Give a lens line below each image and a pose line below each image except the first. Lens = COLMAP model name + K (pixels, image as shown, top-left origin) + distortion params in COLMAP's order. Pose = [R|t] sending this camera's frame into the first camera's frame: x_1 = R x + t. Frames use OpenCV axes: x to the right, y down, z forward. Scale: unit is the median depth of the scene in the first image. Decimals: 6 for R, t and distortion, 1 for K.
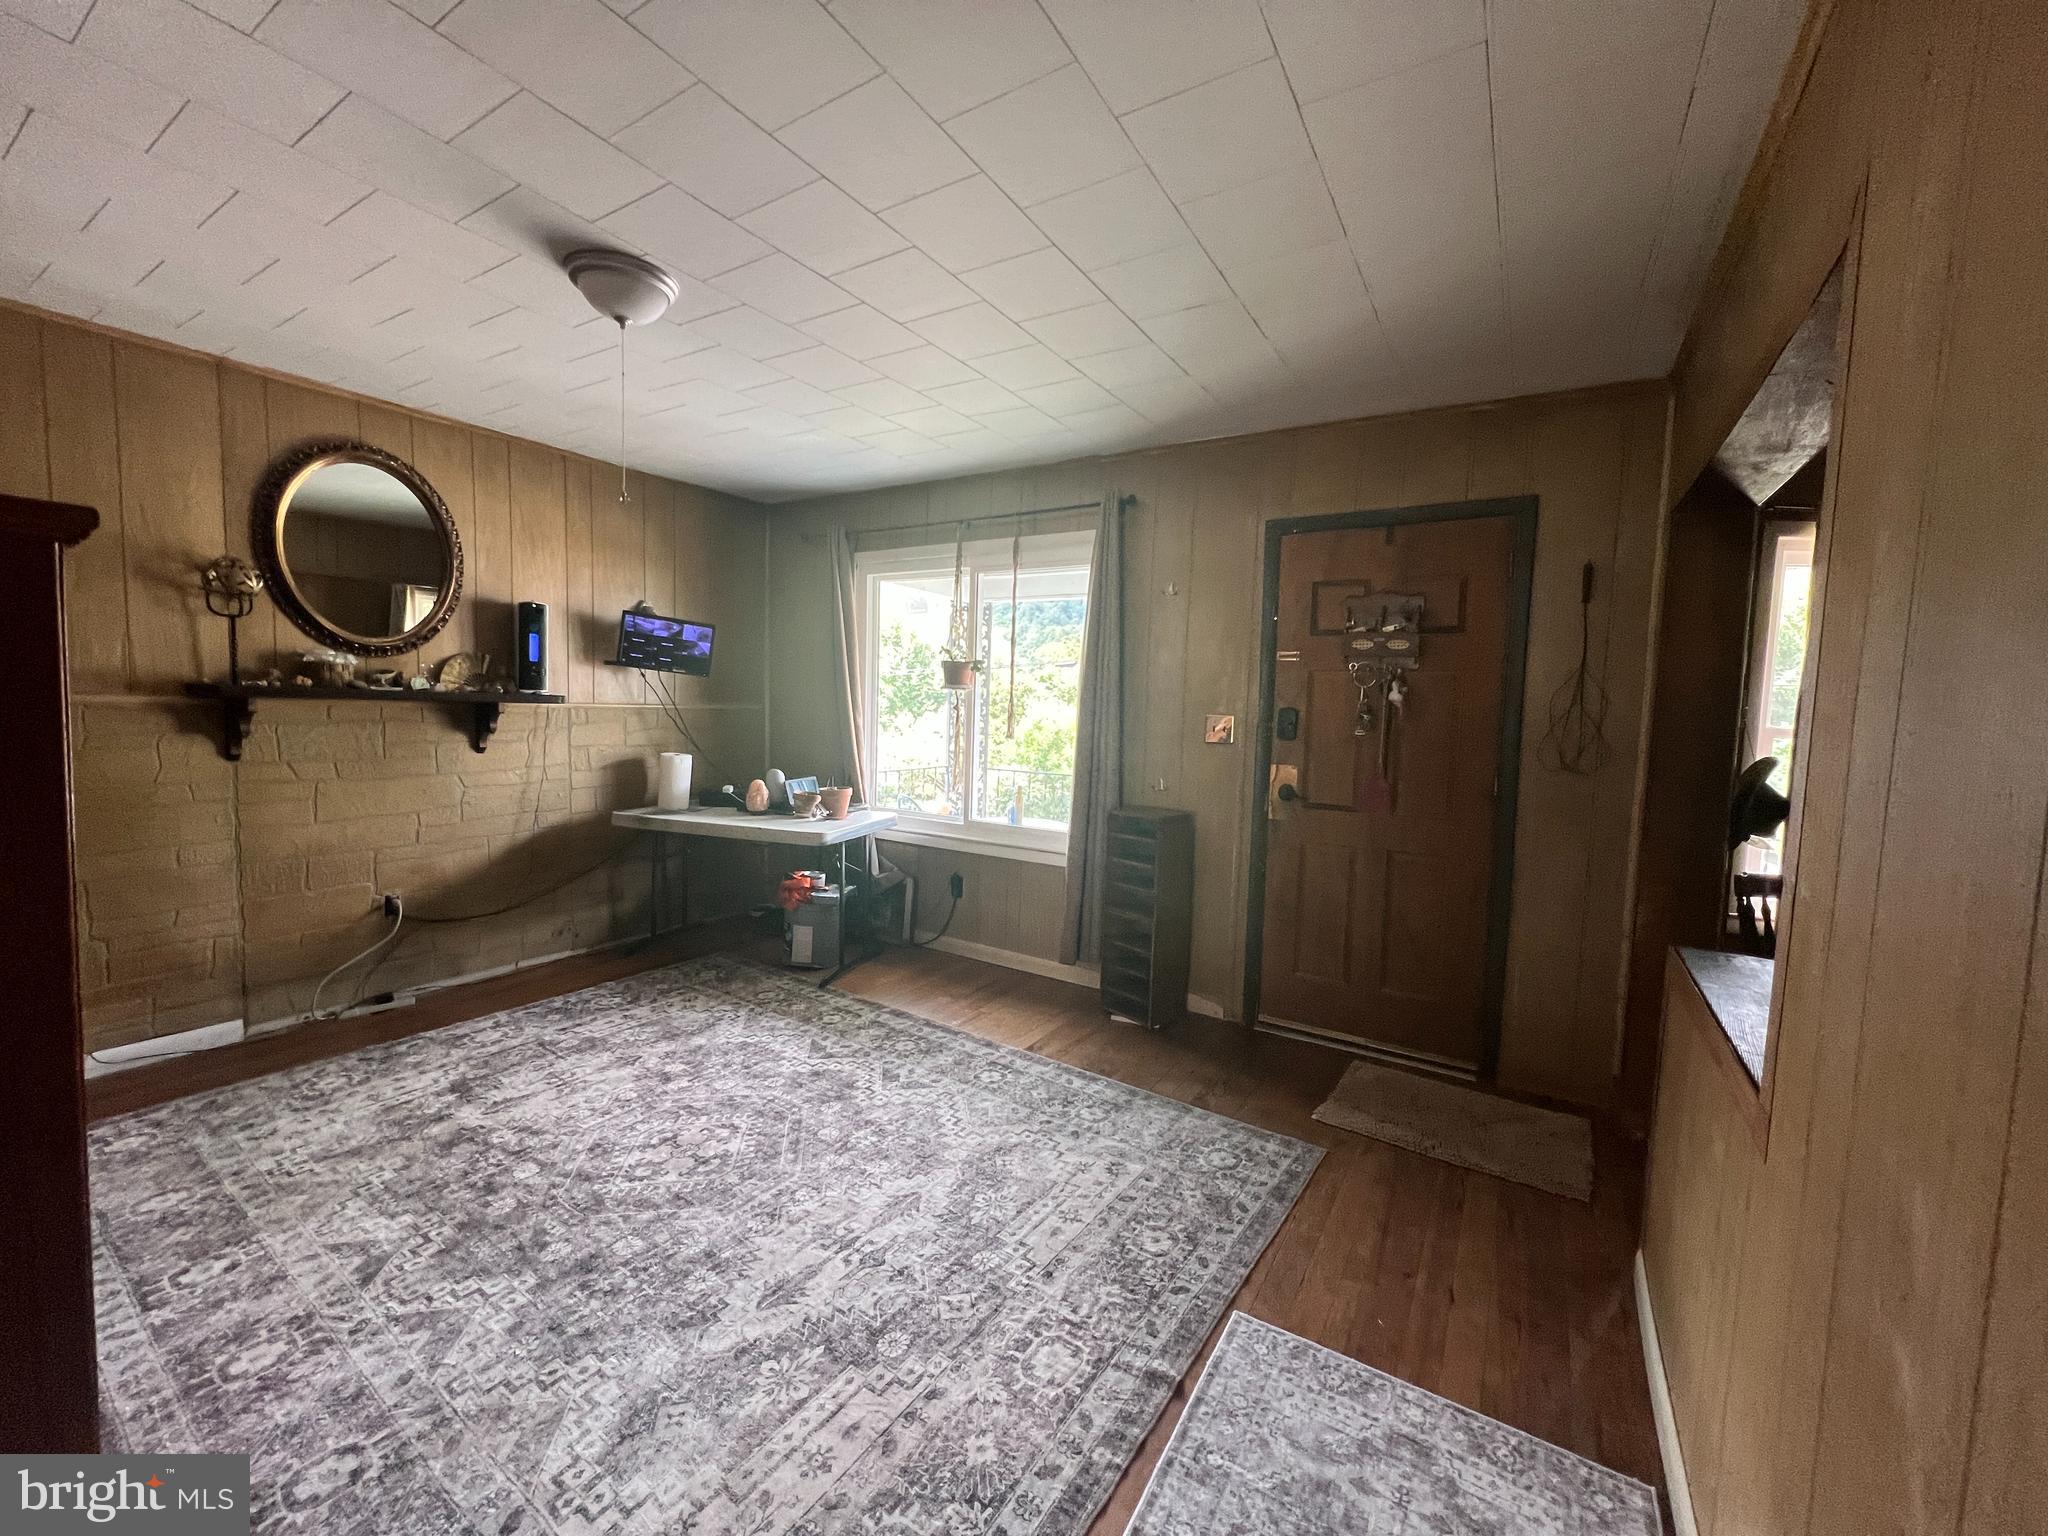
lens RADIAL K [[820.1, 0, 1019.1], [0, 820.1, 761.6], [0, 0, 1]] dist [-0.001482, 0.000264]
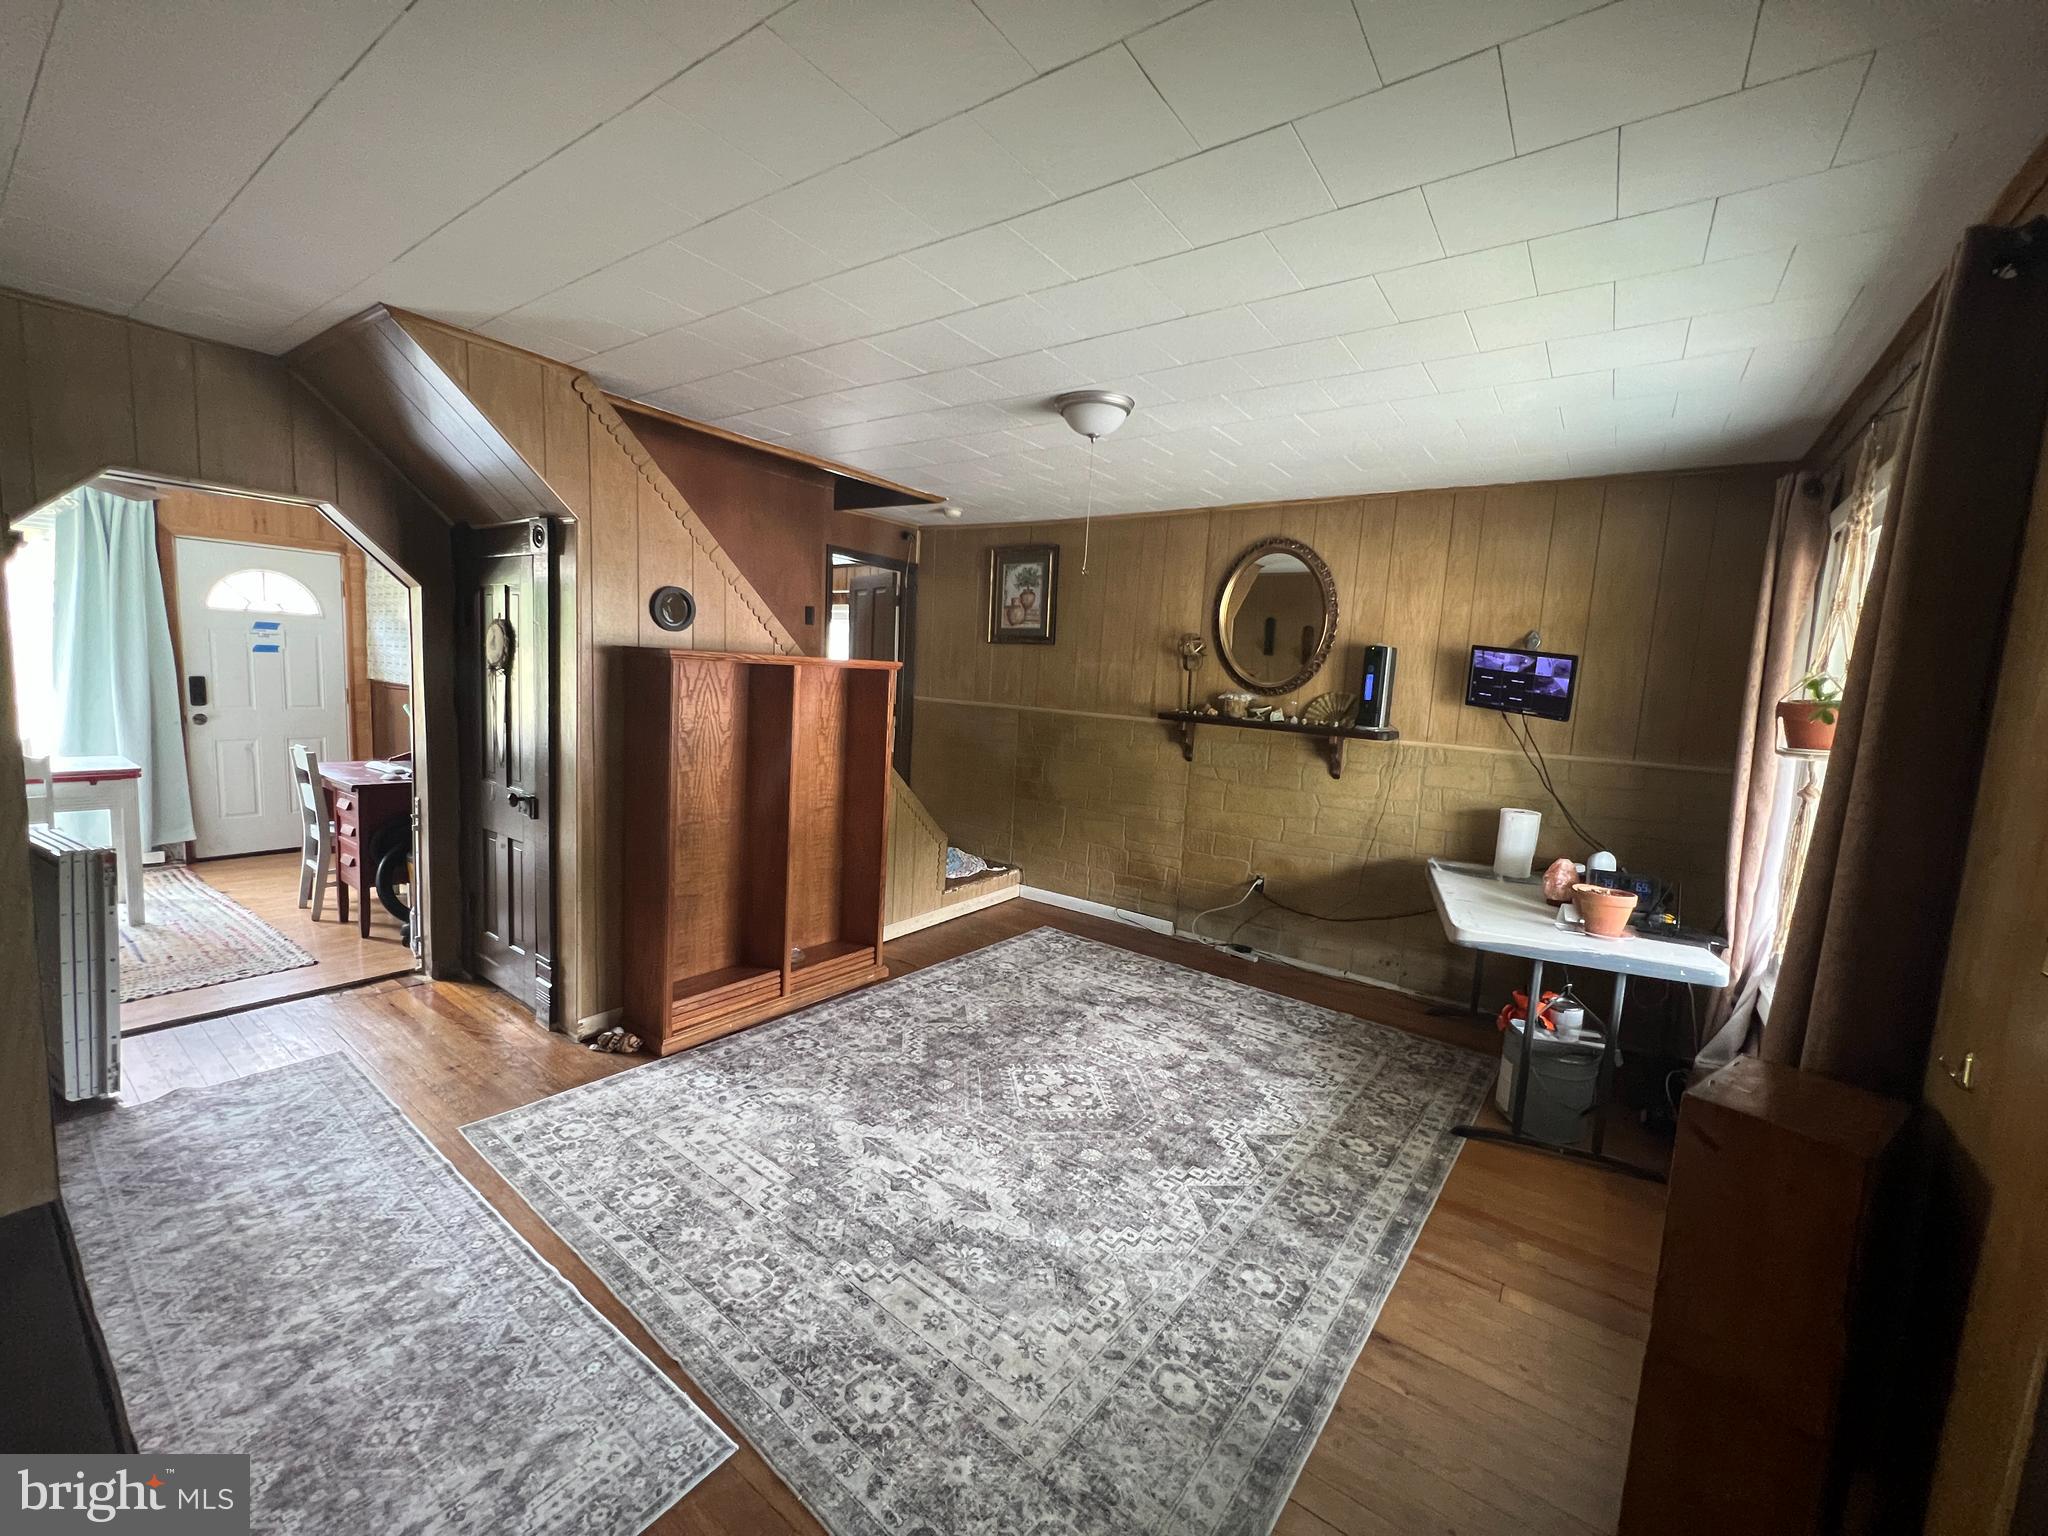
lens RADIAL K [[820.1, 0, 1019.1], [0, 820.1, 761.6], [0, 0, 1]] dist [-0.001482, 0.000264]
pose [[-0.067500, 0.074906, -0.994903, 0.650842], [-0.131797, 0.987770, 0.083311, -0.090091], [0.988976, 0.136749, -0.056802, 0.777416]]
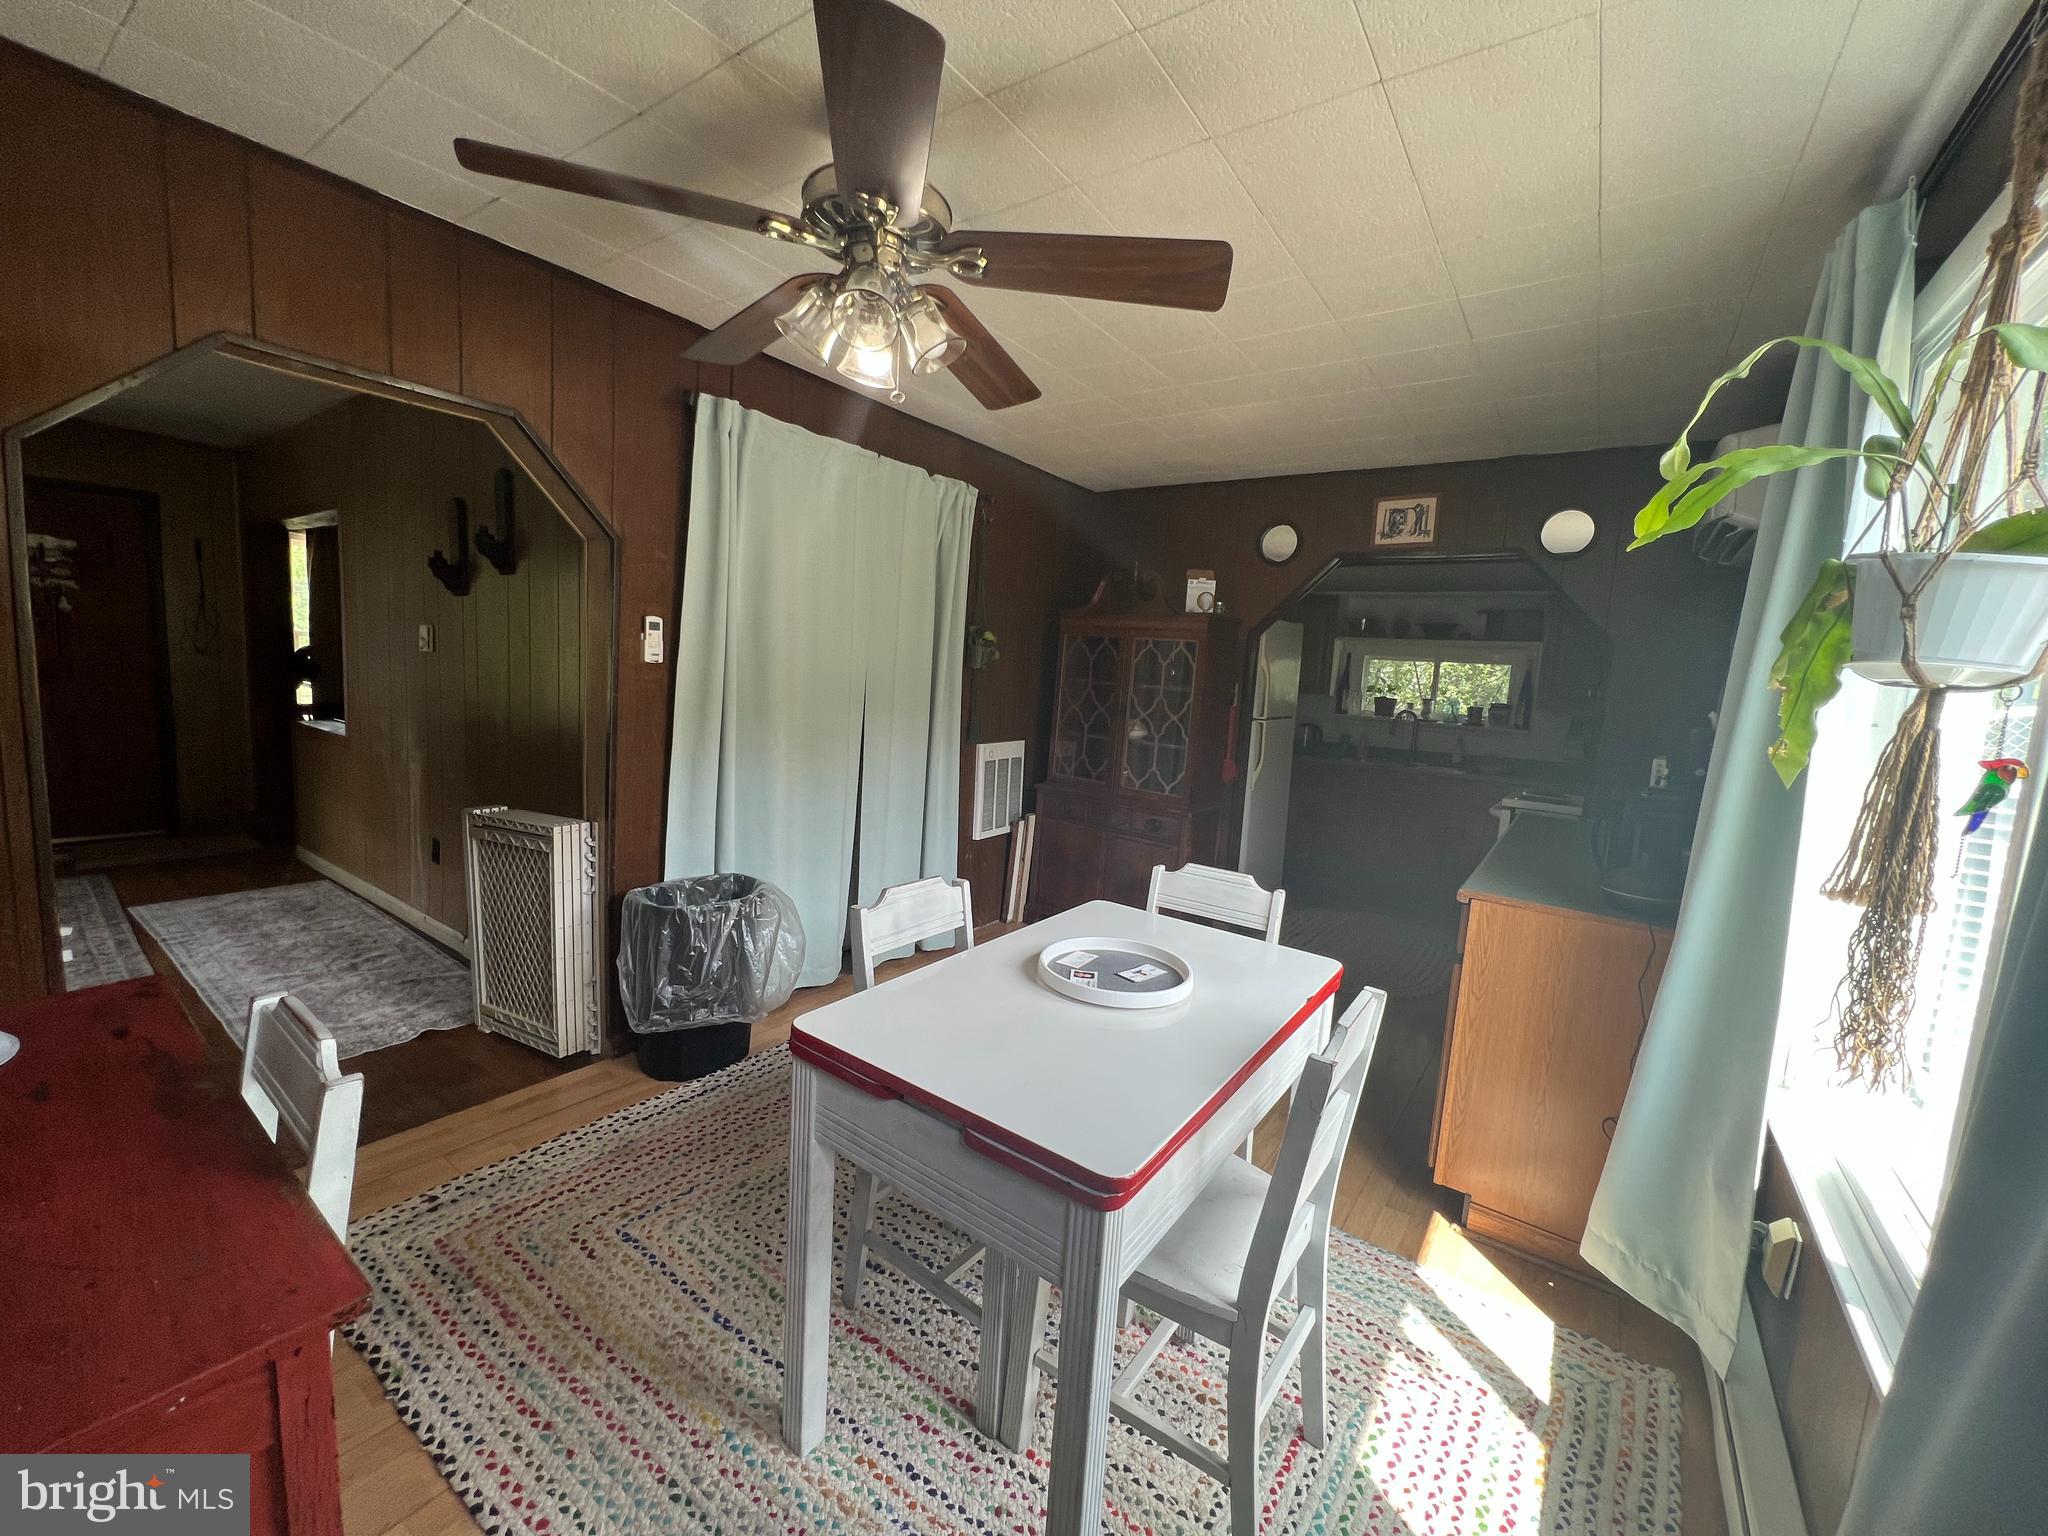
lens RADIAL K [[820.1, 0, 1019.1], [0, 820.1, 761.6], [0, 0, 1]] dist [-0.001482, 0.000264]
pose [[0.056818, -0.143009, 0.988089, -1.053767], [0.013943, 0.989705, 0.142441, 0.015464], [-0.998287, 0.005684, 0.058227, -0.917663]]
